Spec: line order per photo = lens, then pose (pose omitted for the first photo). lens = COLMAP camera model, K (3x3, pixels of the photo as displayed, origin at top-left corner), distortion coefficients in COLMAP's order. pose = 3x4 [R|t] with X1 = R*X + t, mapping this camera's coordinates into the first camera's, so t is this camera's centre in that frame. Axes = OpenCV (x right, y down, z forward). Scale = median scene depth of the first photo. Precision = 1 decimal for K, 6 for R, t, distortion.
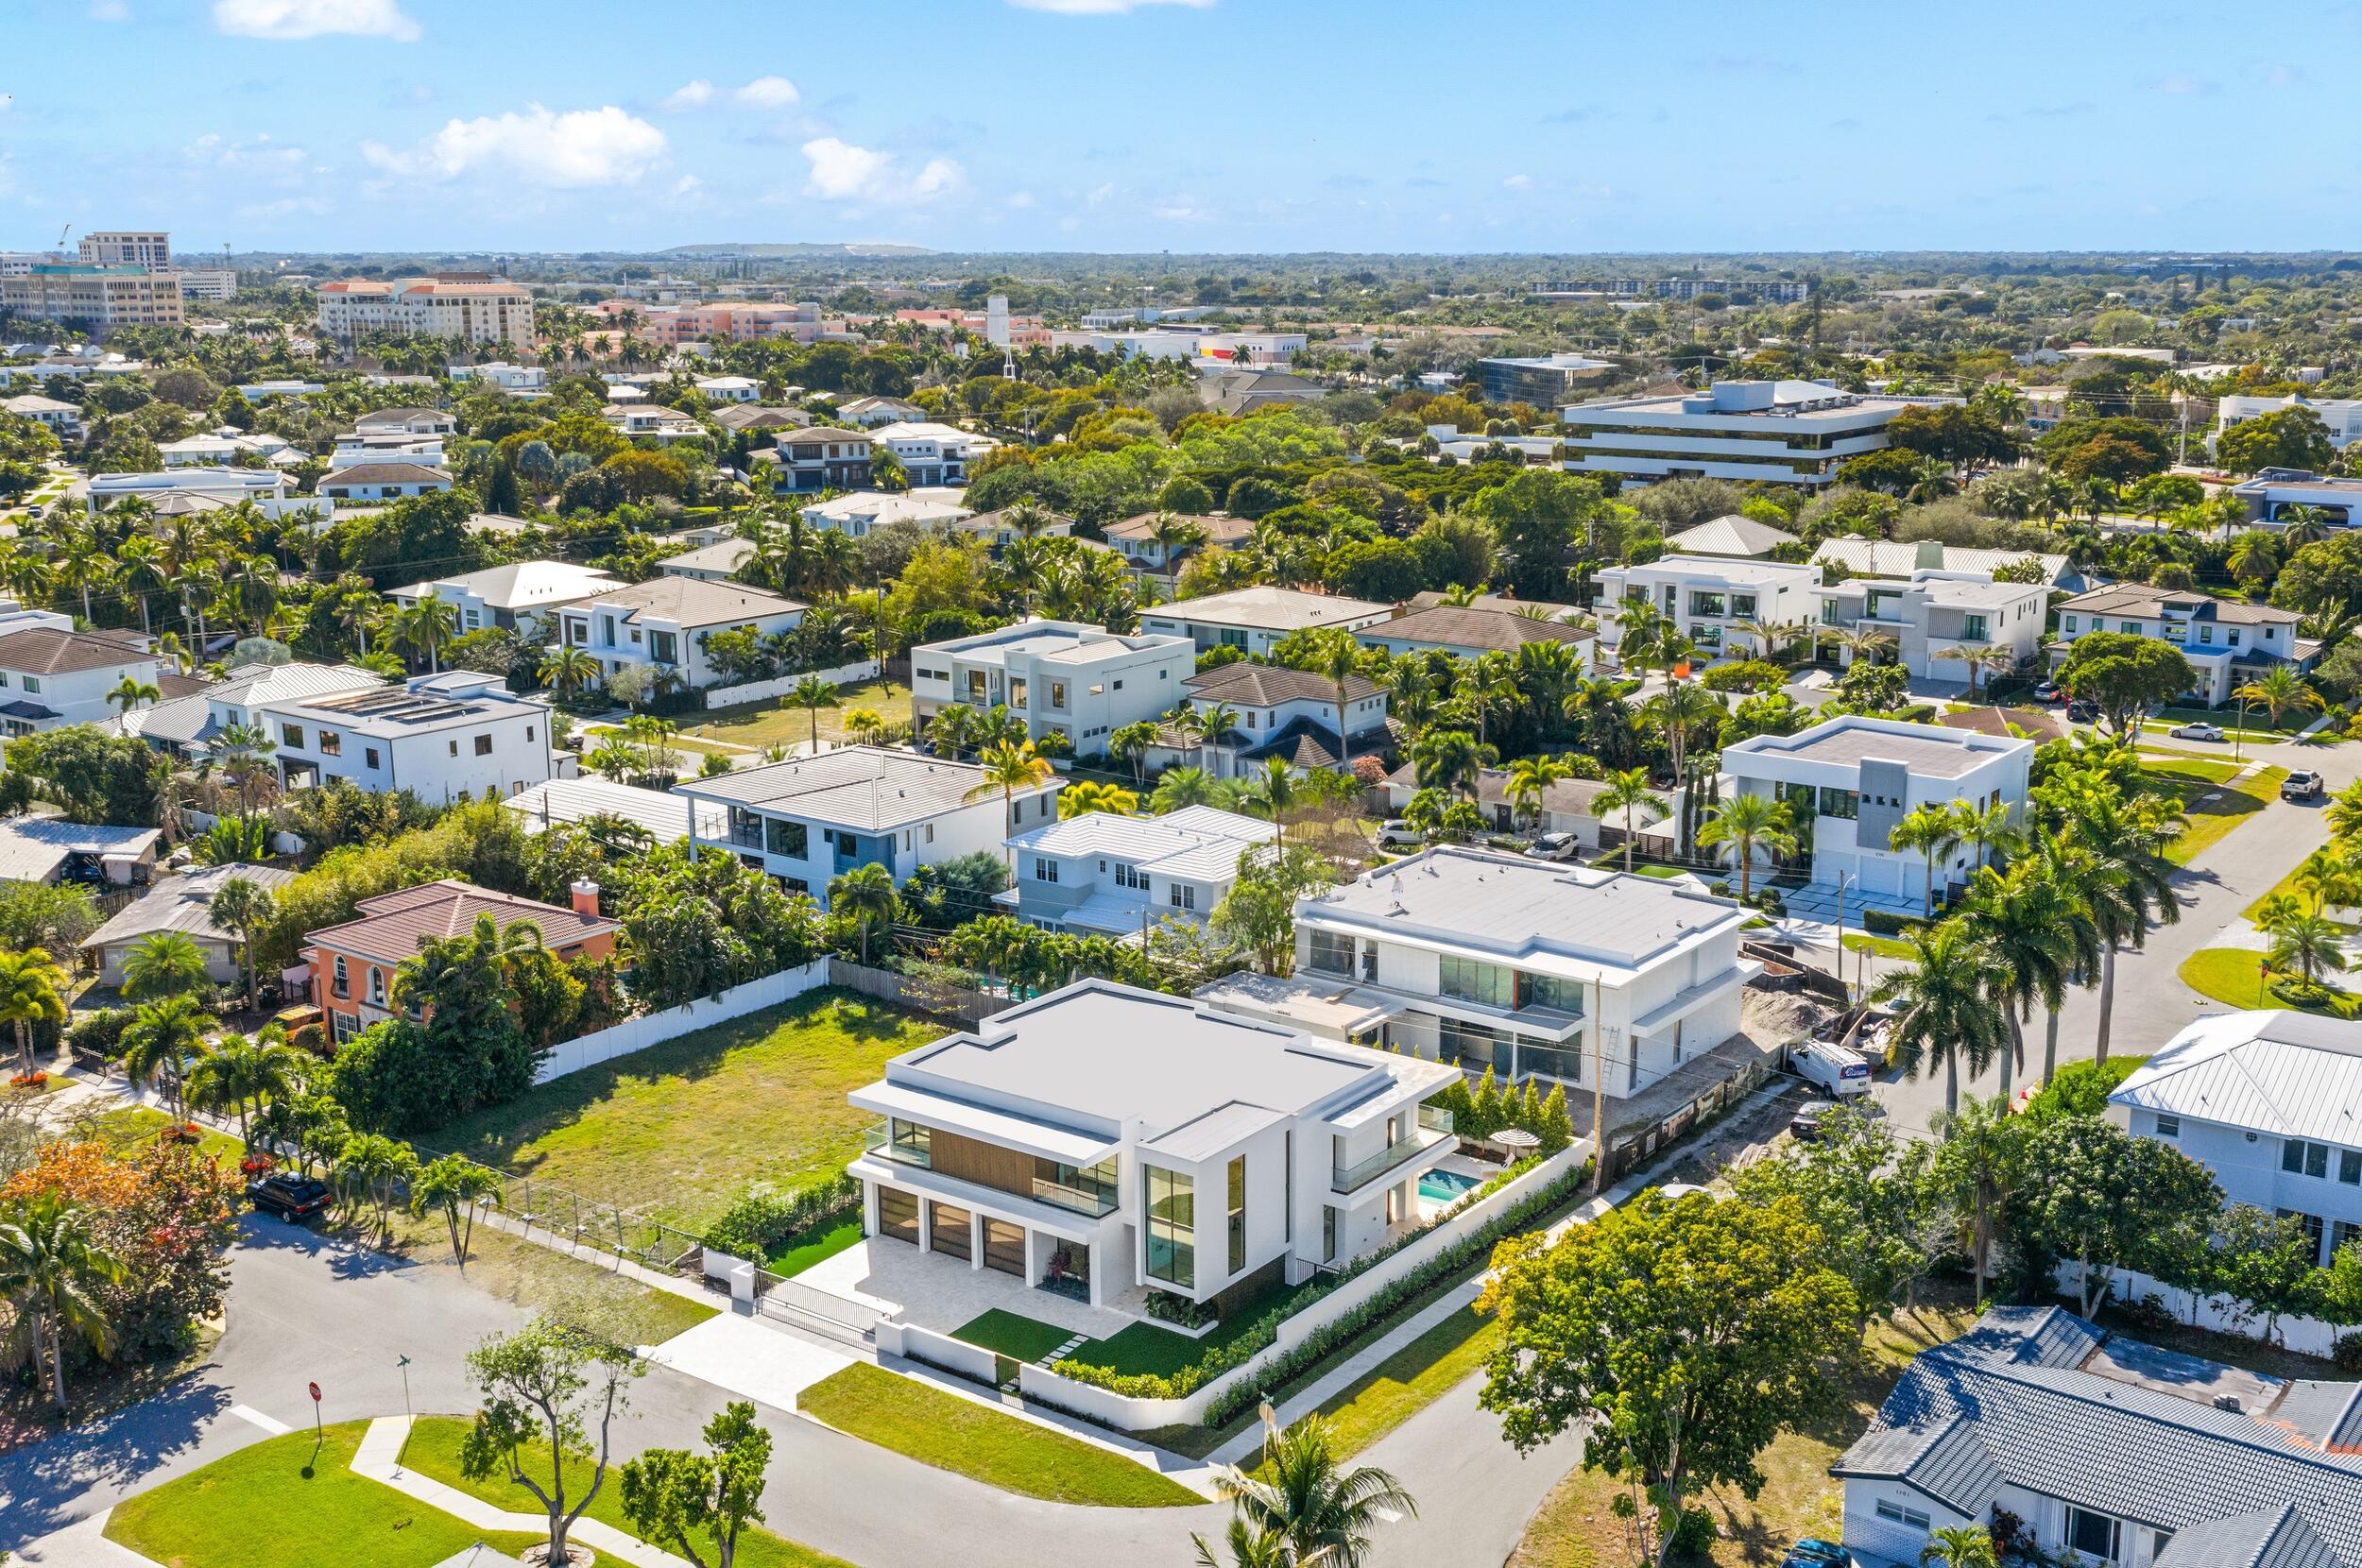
lens RADIAL K [[2399.0, 0, 1233.8], [0, 2399.0, 781.7], [0, 0, 1]] dist [0.011829, 0.001430]
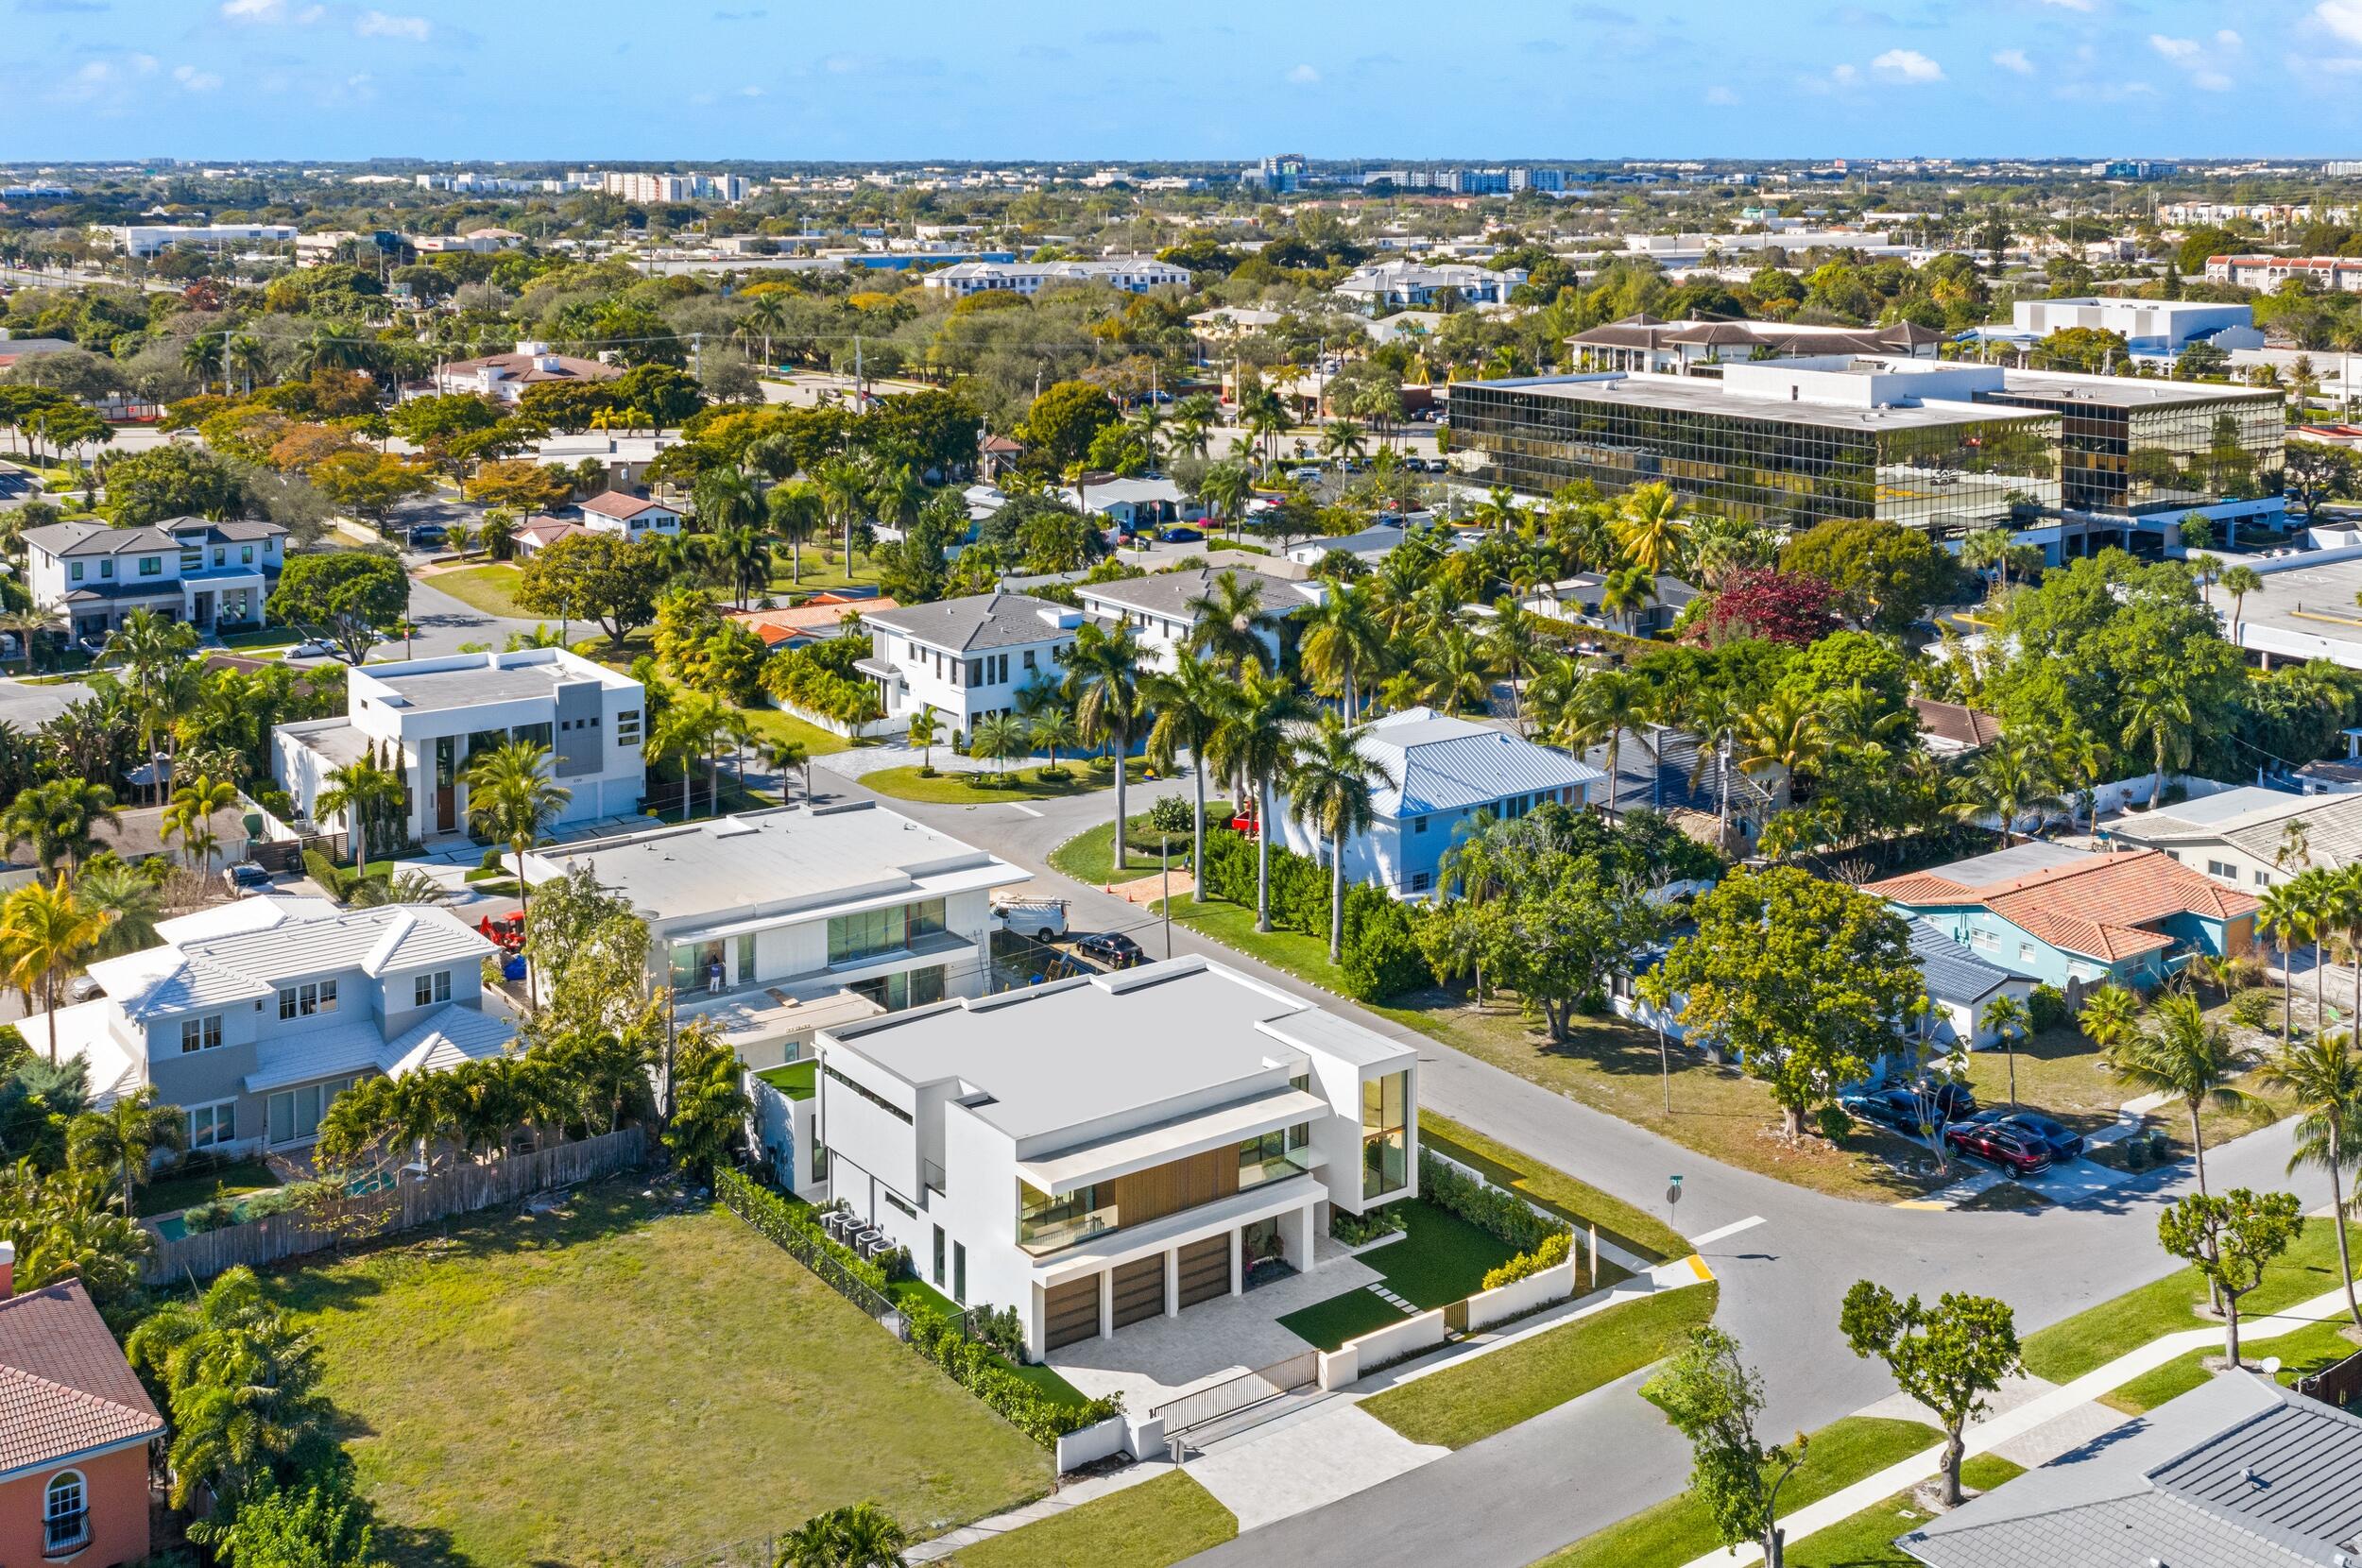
lens RADIAL K [[2399.0, 0, 1233.8], [0, 2399.0, 781.7], [0, 0, 1]] dist [0.011829, 0.001430]
pose [[0.317331, -0.236284, 0.918407, -0.879881], [0.206820, 0.962393, 0.176140, -0.138564], [-0.925487, 0.134050, 0.354265, 0.654472]]
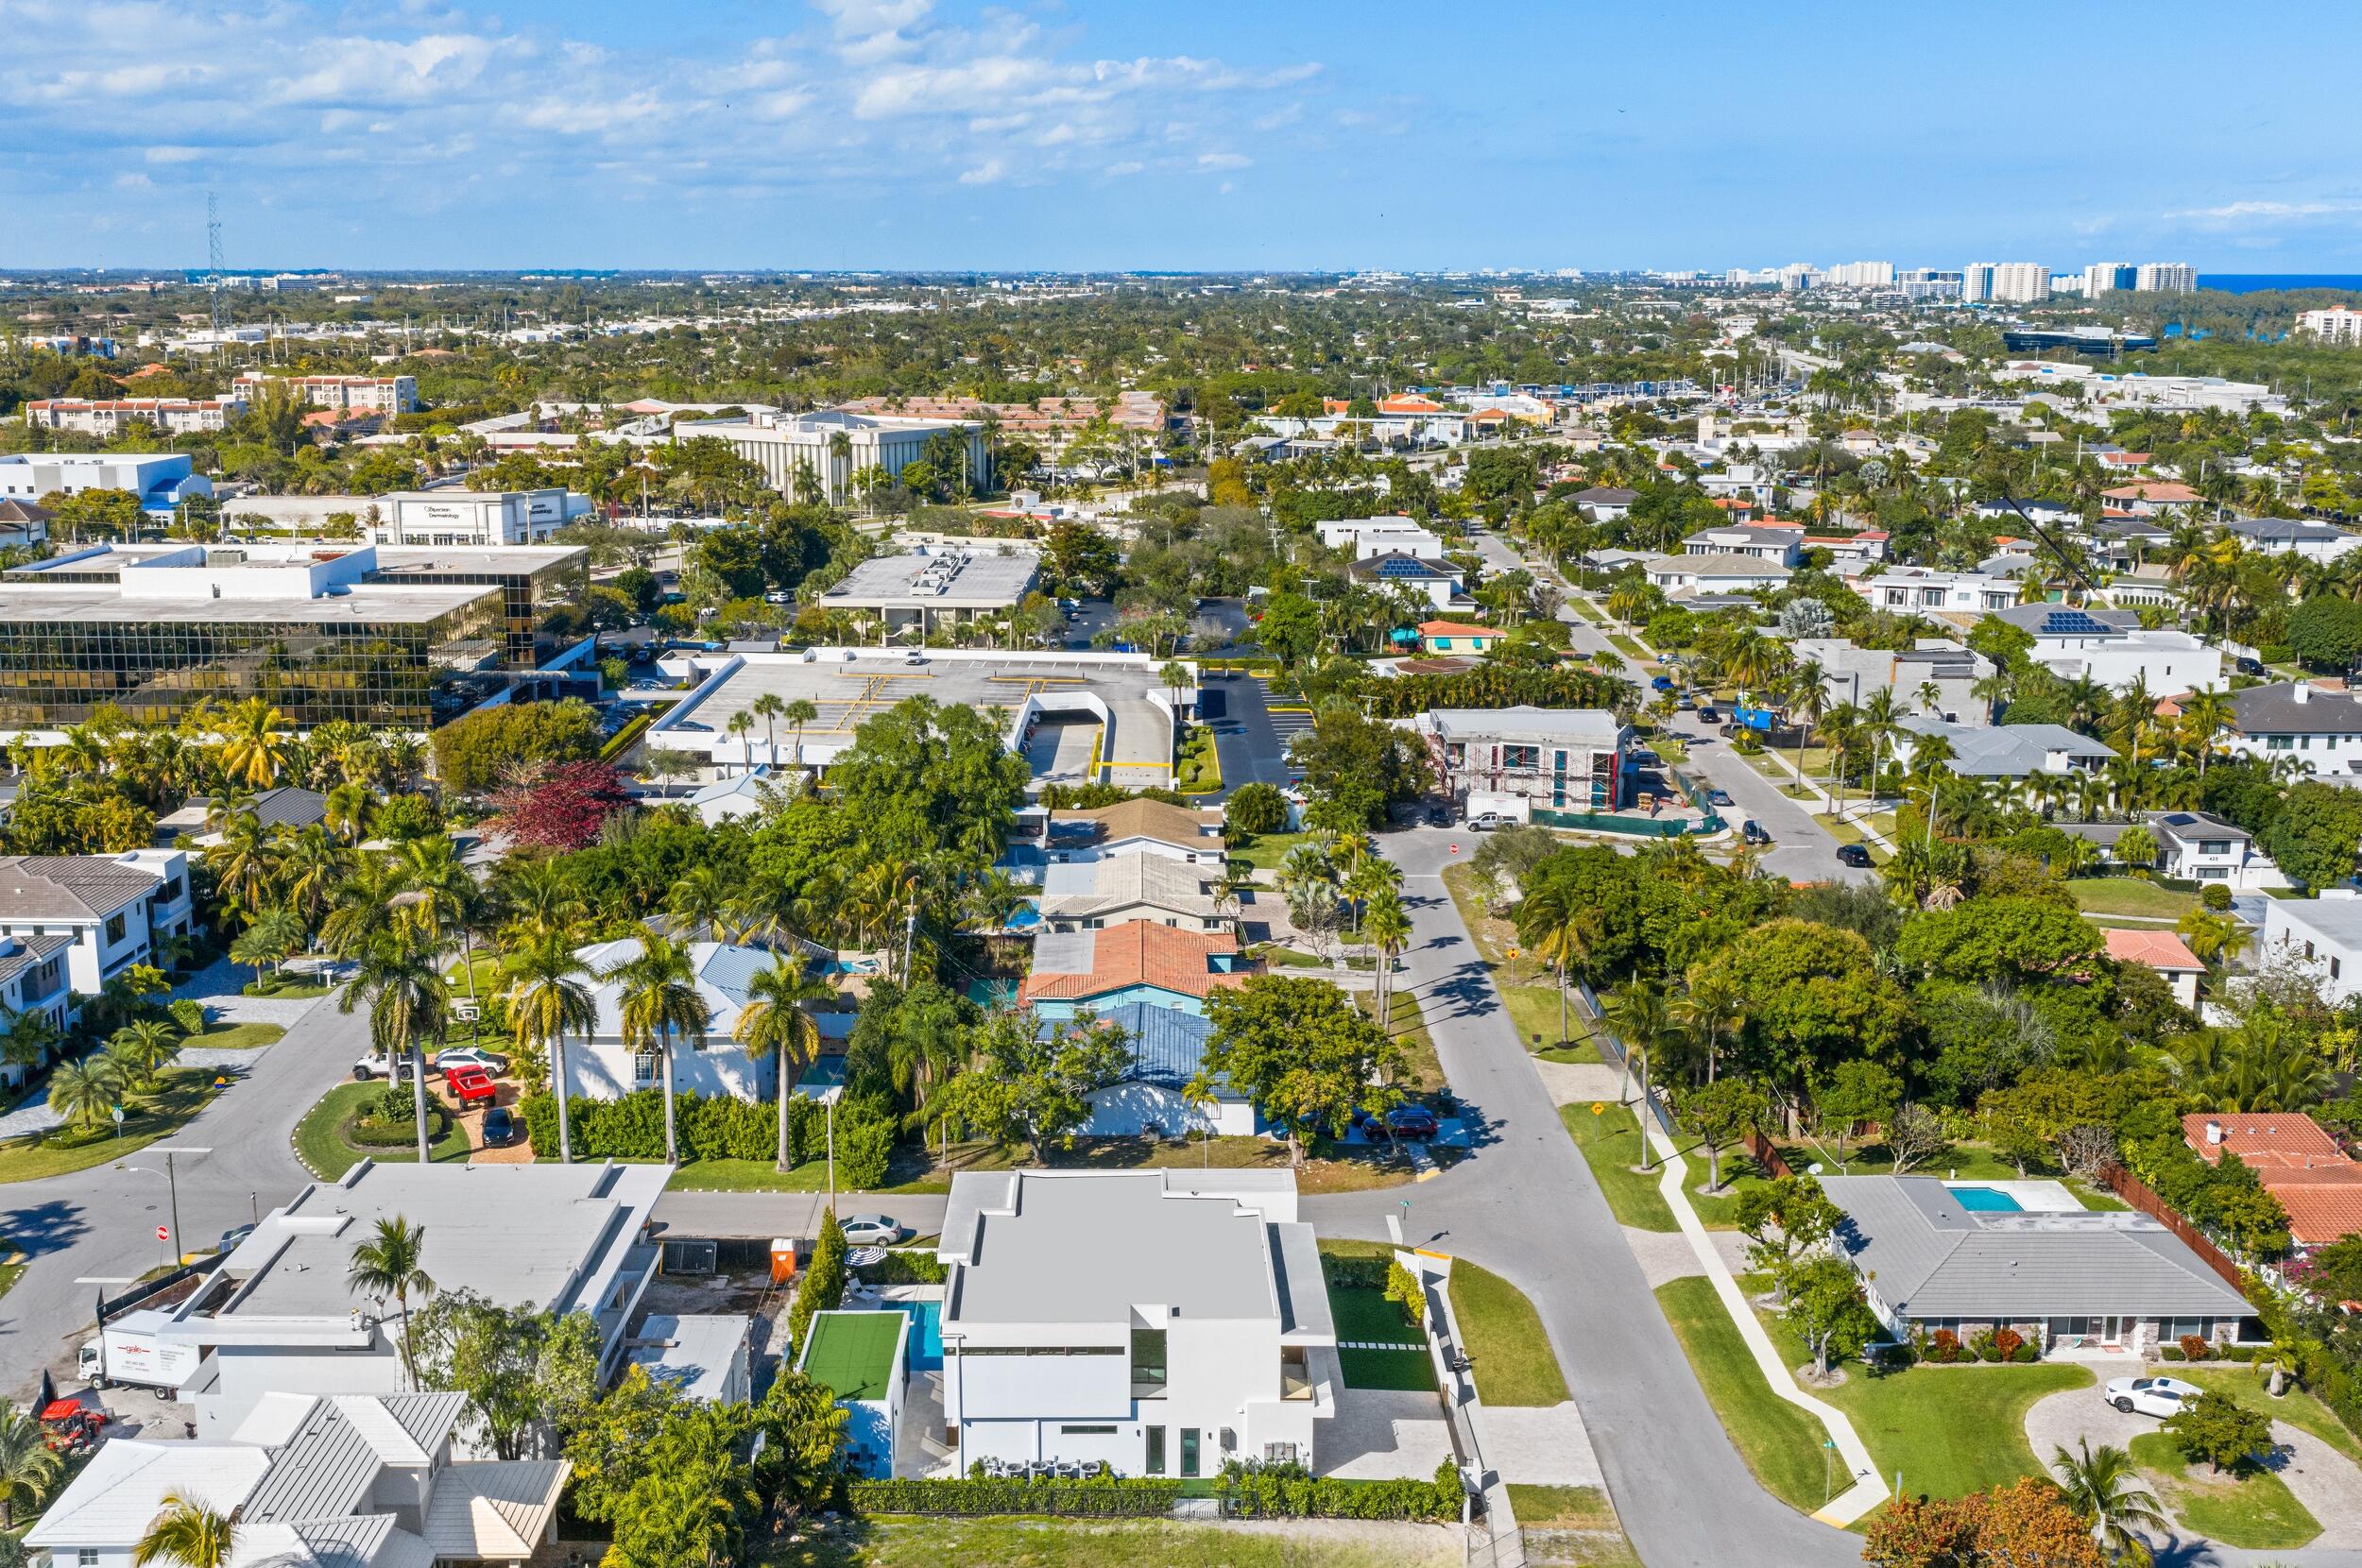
lens RADIAL K [[2399.0, 0, 1233.8], [0, 2399.0, 781.7], [0, 0, 1]] dist [0.011829, 0.001430]
pose [[-0.602523, -0.166589, 0.780522, -0.899796], [0.168747, 0.929272, 0.328601, -0.425006], [-0.780058, 0.329700, -0.531796, 1.519542]]
